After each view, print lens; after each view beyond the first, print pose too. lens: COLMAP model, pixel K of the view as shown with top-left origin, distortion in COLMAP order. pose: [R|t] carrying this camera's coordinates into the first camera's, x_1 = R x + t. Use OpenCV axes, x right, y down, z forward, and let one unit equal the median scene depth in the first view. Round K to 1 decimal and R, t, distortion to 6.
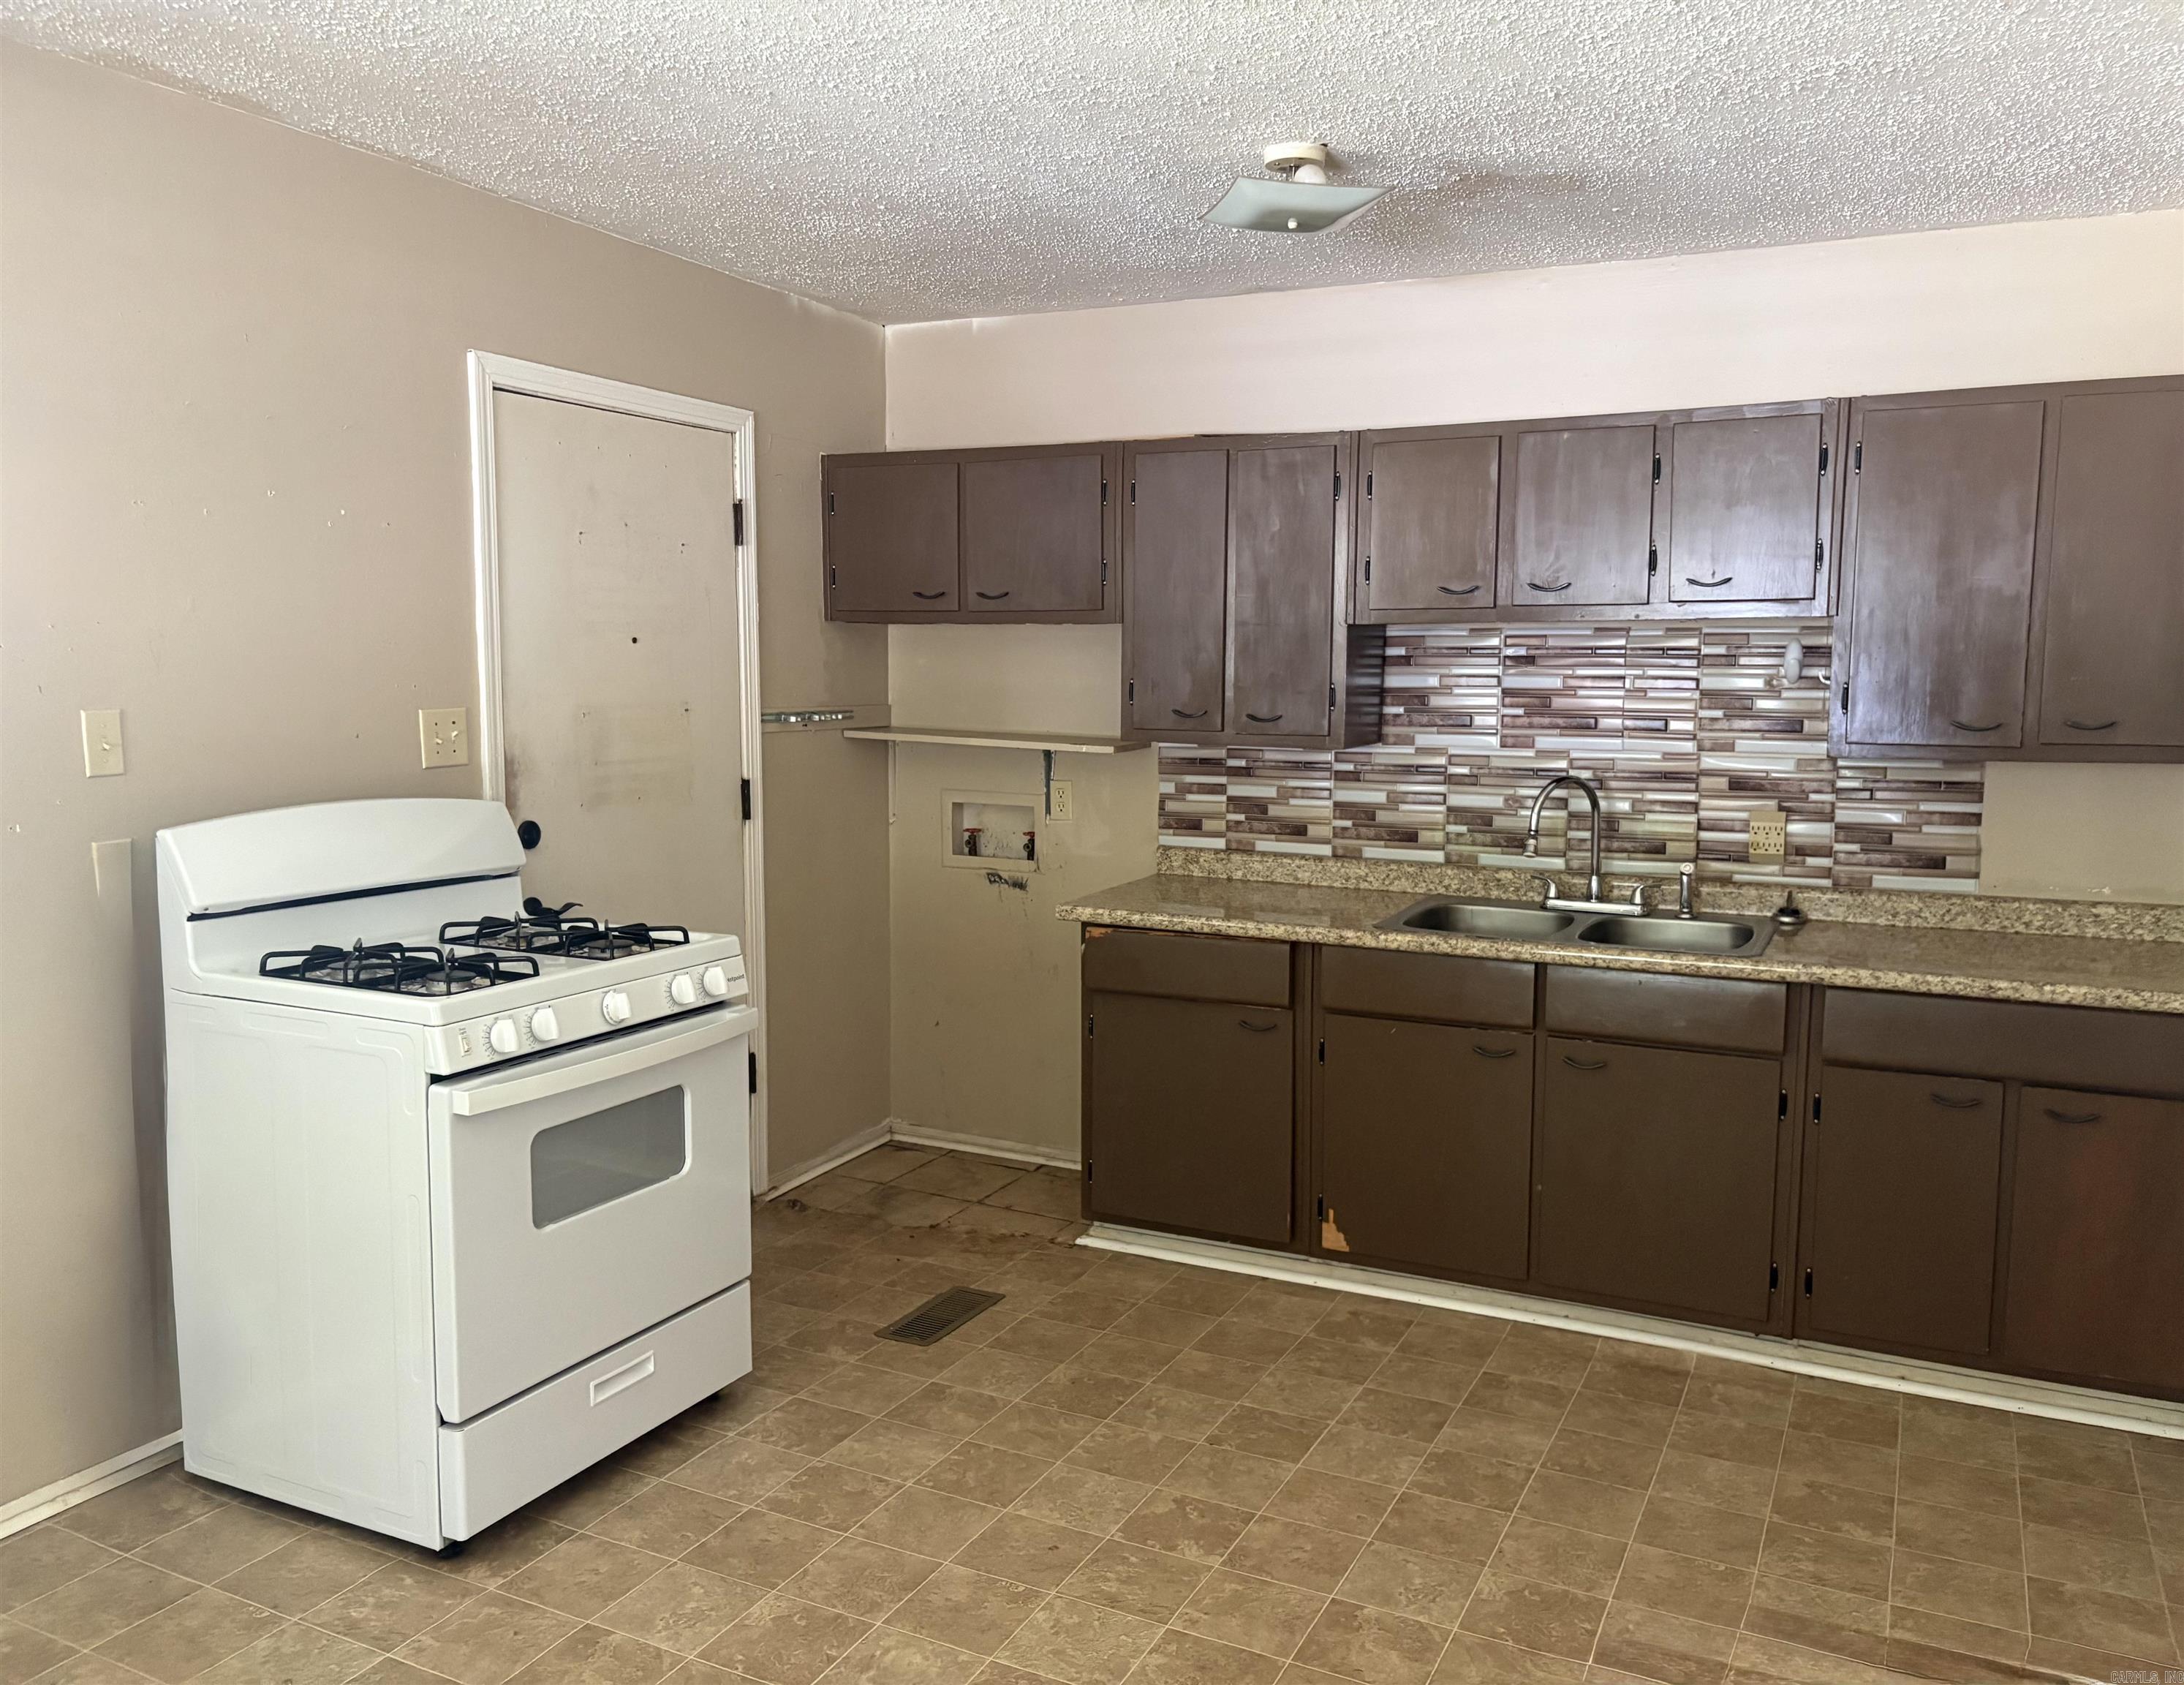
lens RADIAL K [[1729.9, 0, 1086.5], [0, 1729.9, 871.7], [0, 0, 1]] dist [0.112651, -0.178154]
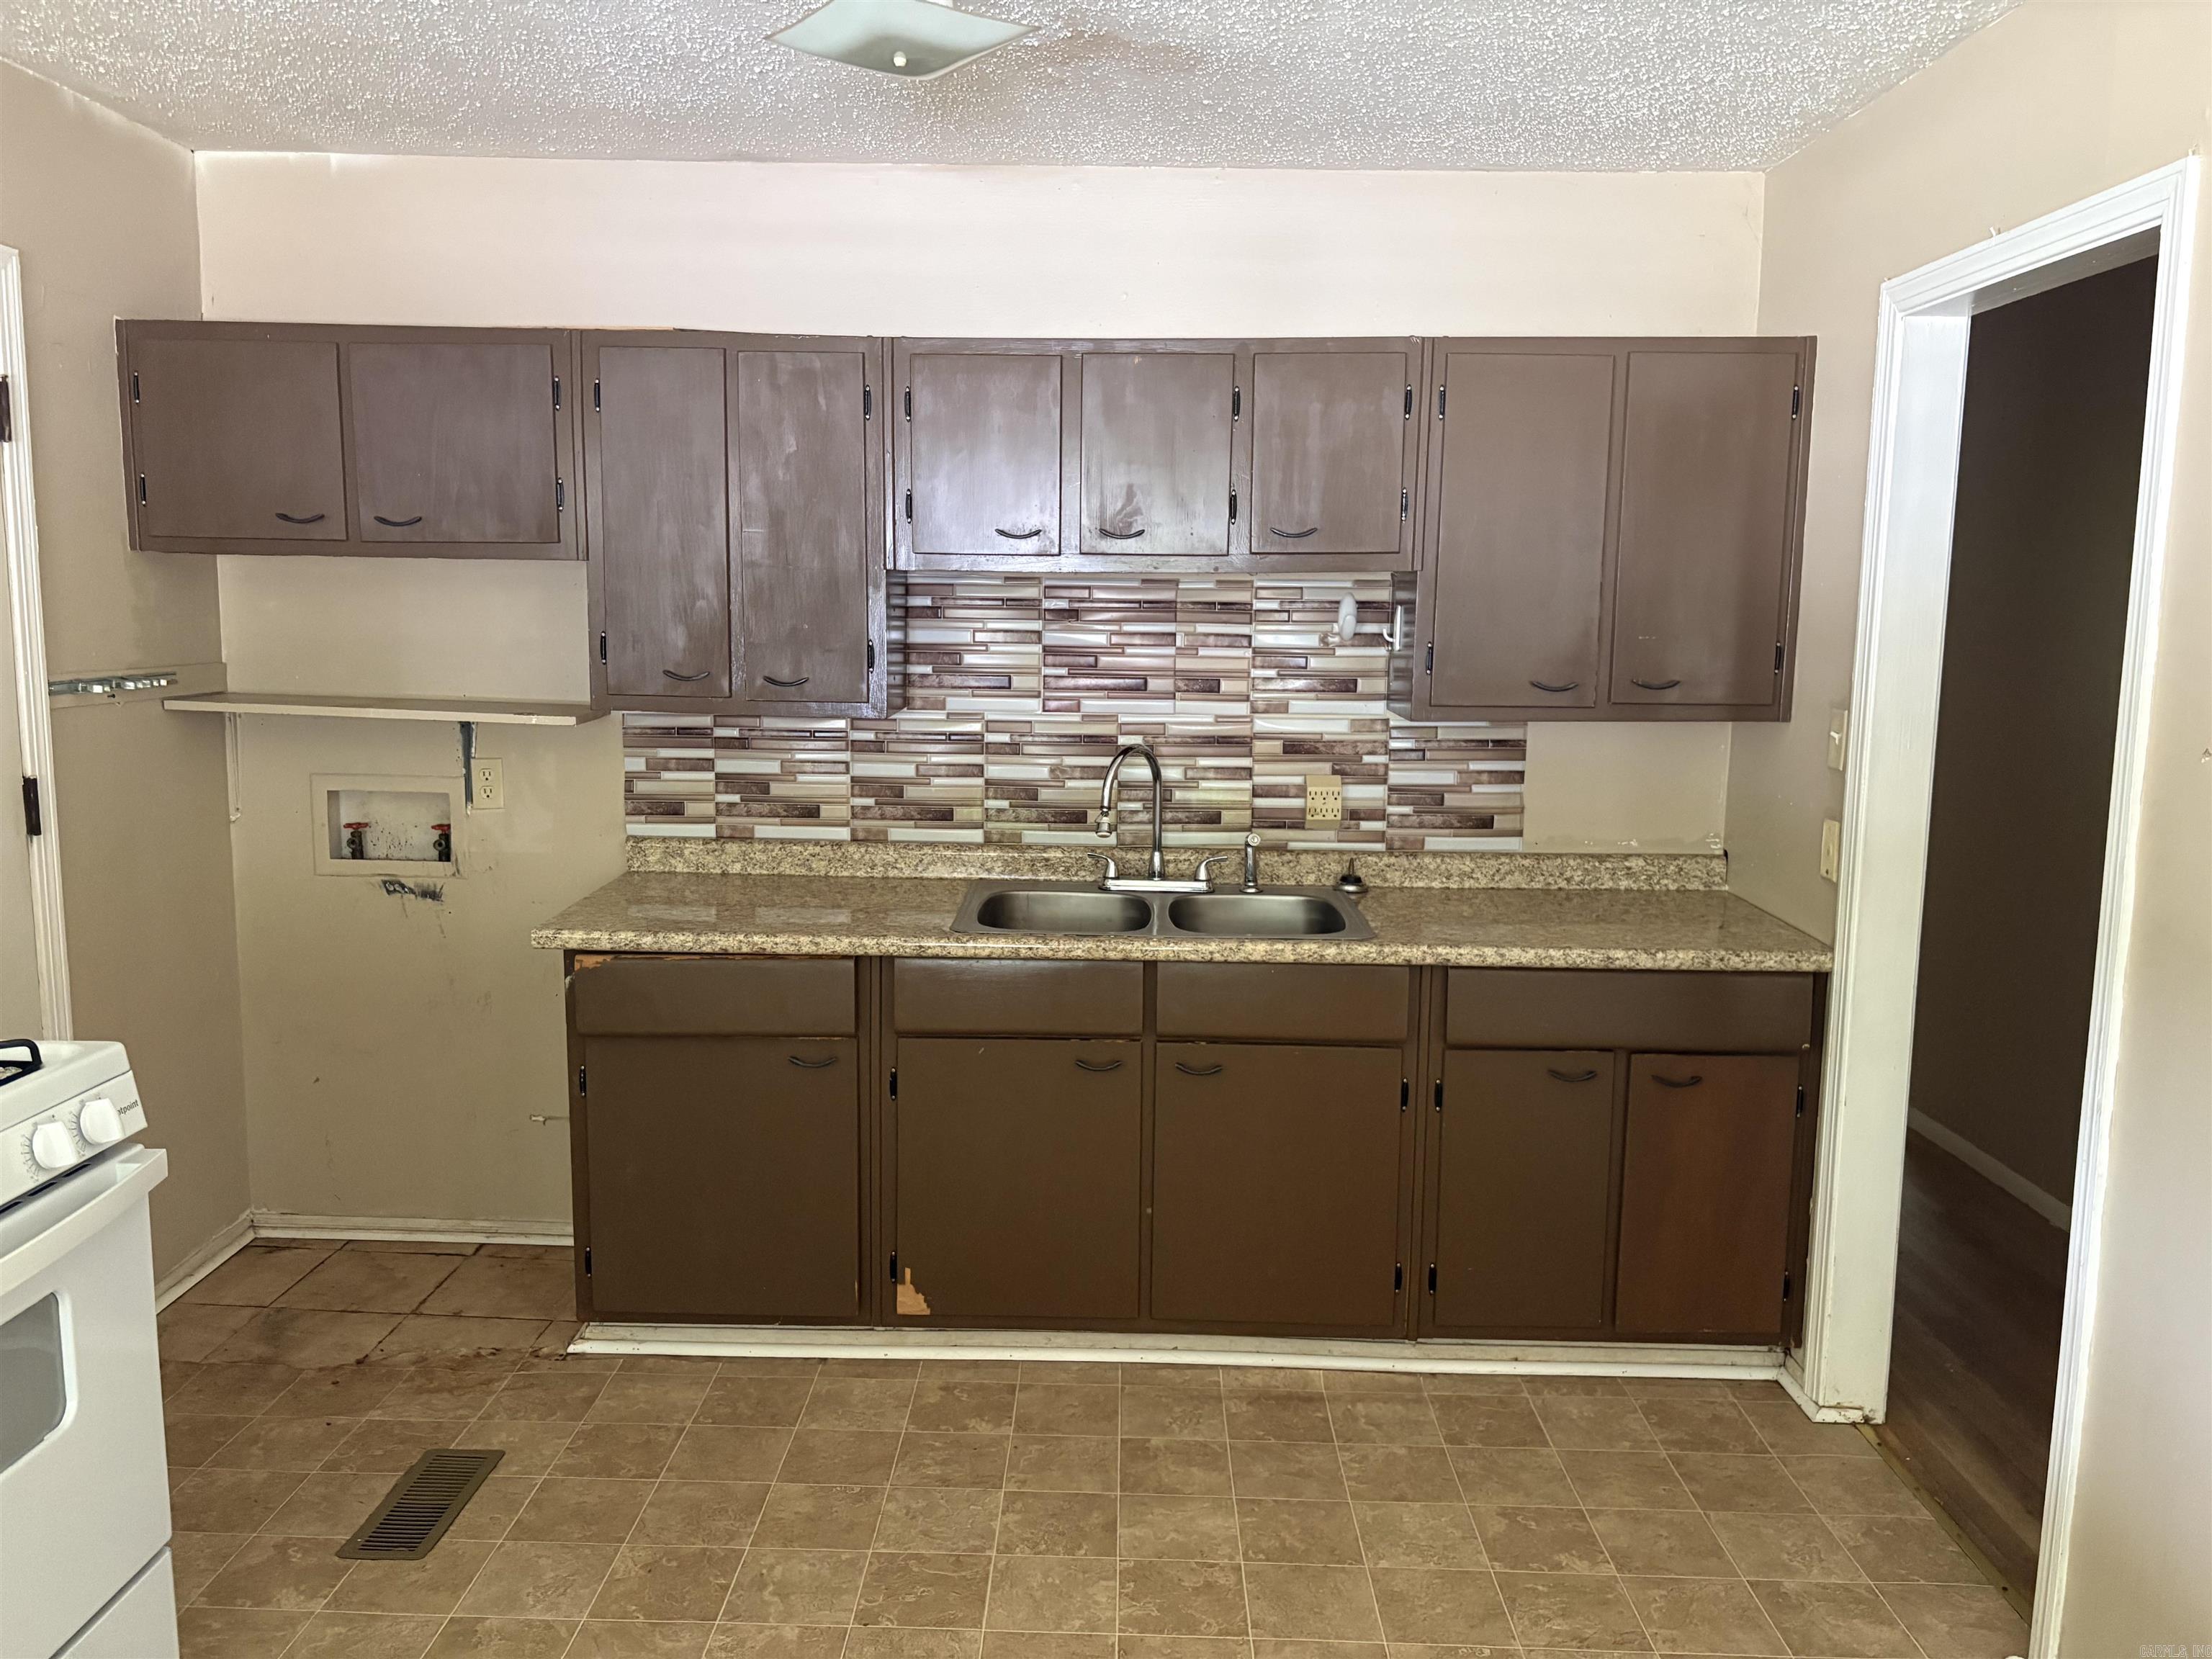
lens RADIAL K [[1702.2, 0, 1079.6], [0, 1702.2, 832.6], [0, 0, 1]] dist [0.050842, -0.052558]
pose [[0.905118, -0.054293, 0.421680, -0.117287], [0.044748, 0.998469, 0.032506, -0.037844], [-0.422799, -0.010553, 0.906162, 0.213257]]
